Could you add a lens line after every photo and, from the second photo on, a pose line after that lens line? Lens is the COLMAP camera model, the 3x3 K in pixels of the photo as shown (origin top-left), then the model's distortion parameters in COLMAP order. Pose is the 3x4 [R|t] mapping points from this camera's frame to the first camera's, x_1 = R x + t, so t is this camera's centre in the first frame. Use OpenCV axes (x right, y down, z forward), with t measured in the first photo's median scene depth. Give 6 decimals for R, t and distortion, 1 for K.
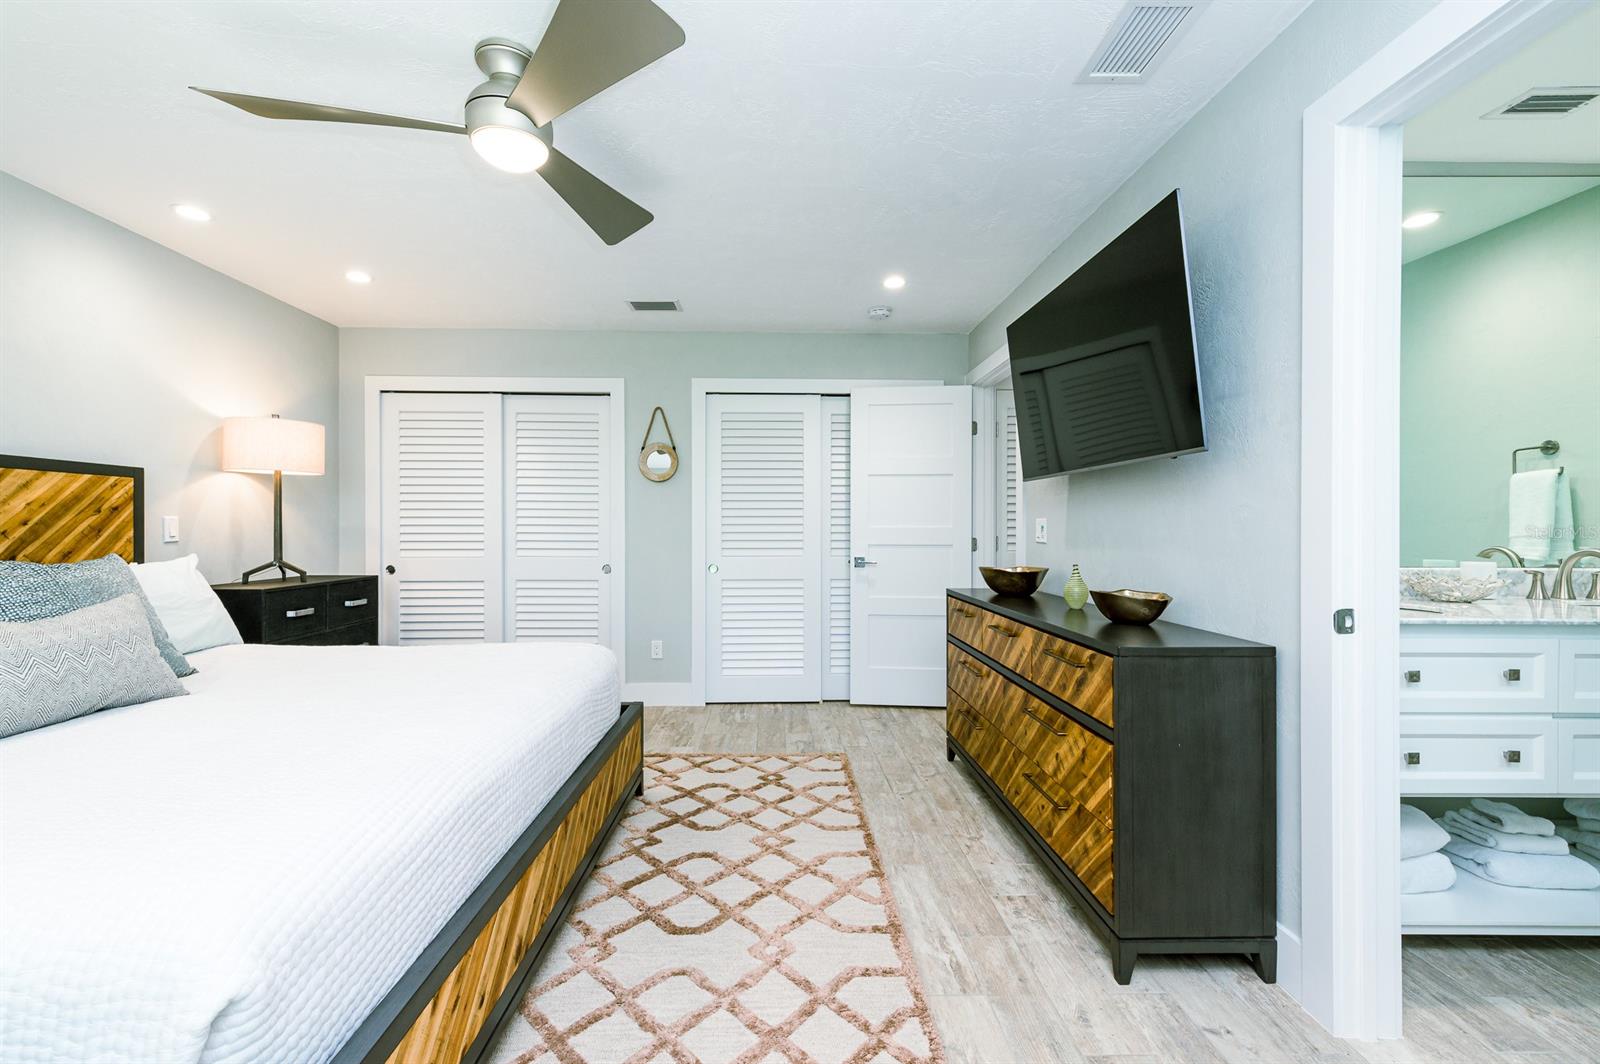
lens RADIAL K [[650.4, 0, 779.9], [0, 650.4, 532.5], [0, 0, 1]] dist [0.009237, -0.000018]
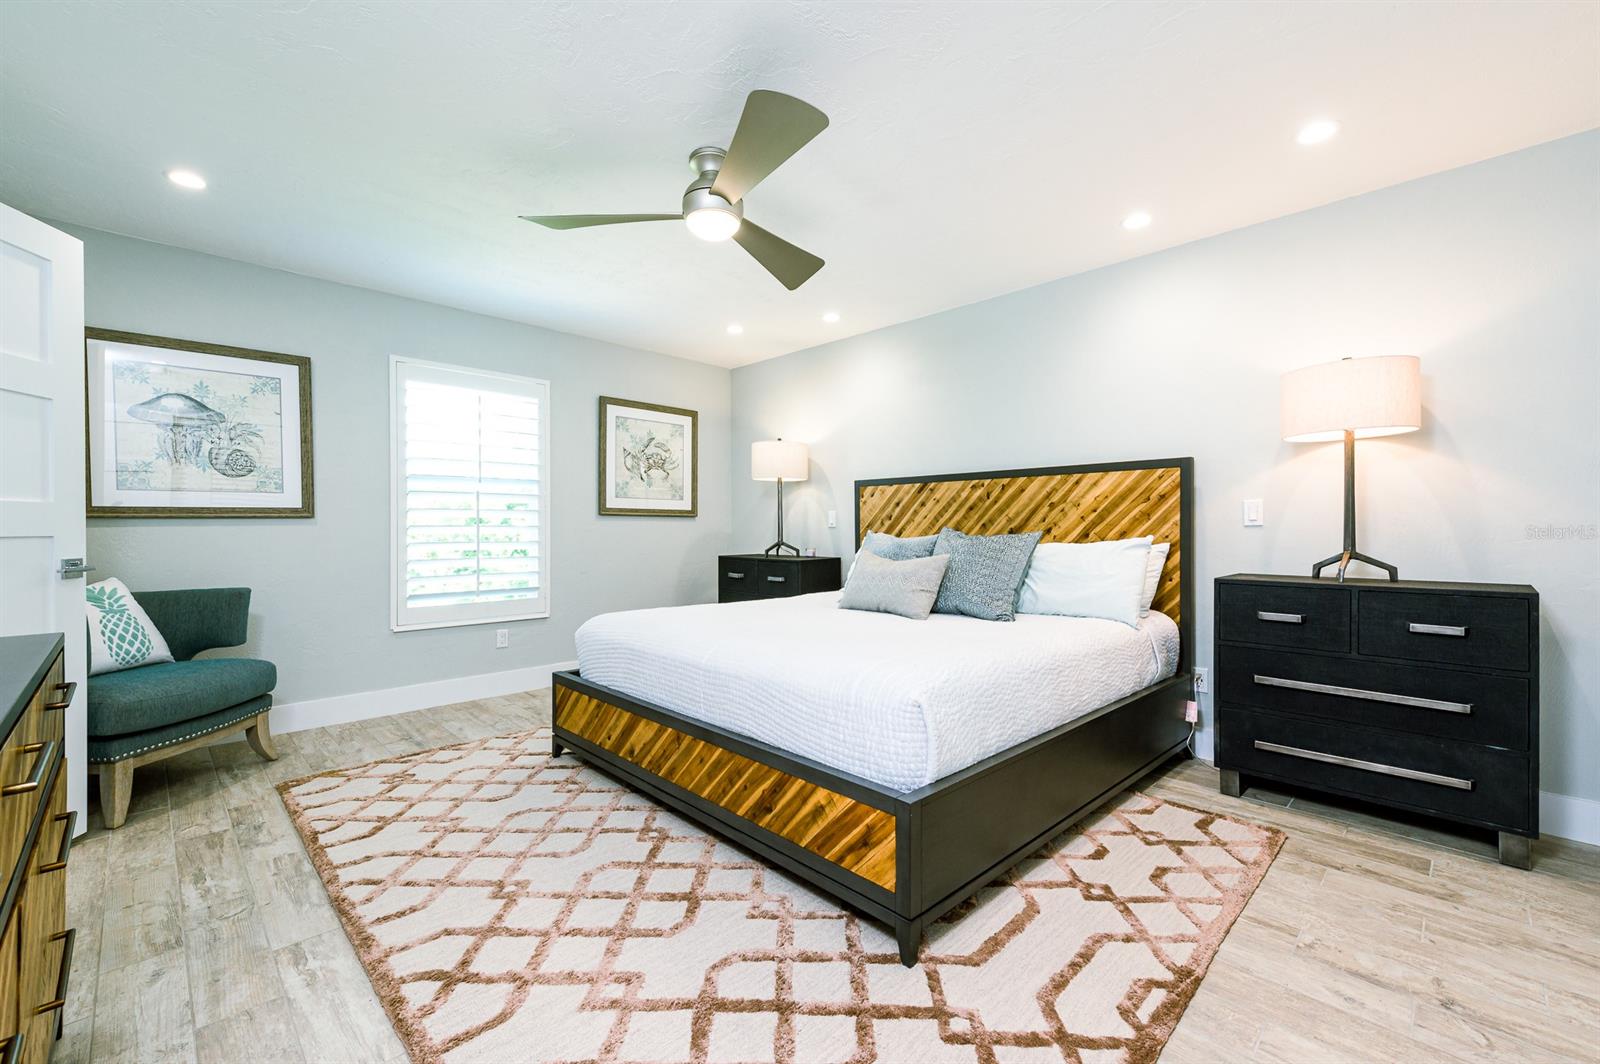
lens RADIAL K [[632.5, 0, 793.6], [0, 632.5, 520.6], [0, 0, 1]] dist [0.010070, 0.000008]
pose [[-0.709696, 0.002538, -0.704504, 0.269169], [0.004510, 0.999989, -0.000941, 0.005611], [0.704494, -0.003845, -0.709700, 1.414698]]
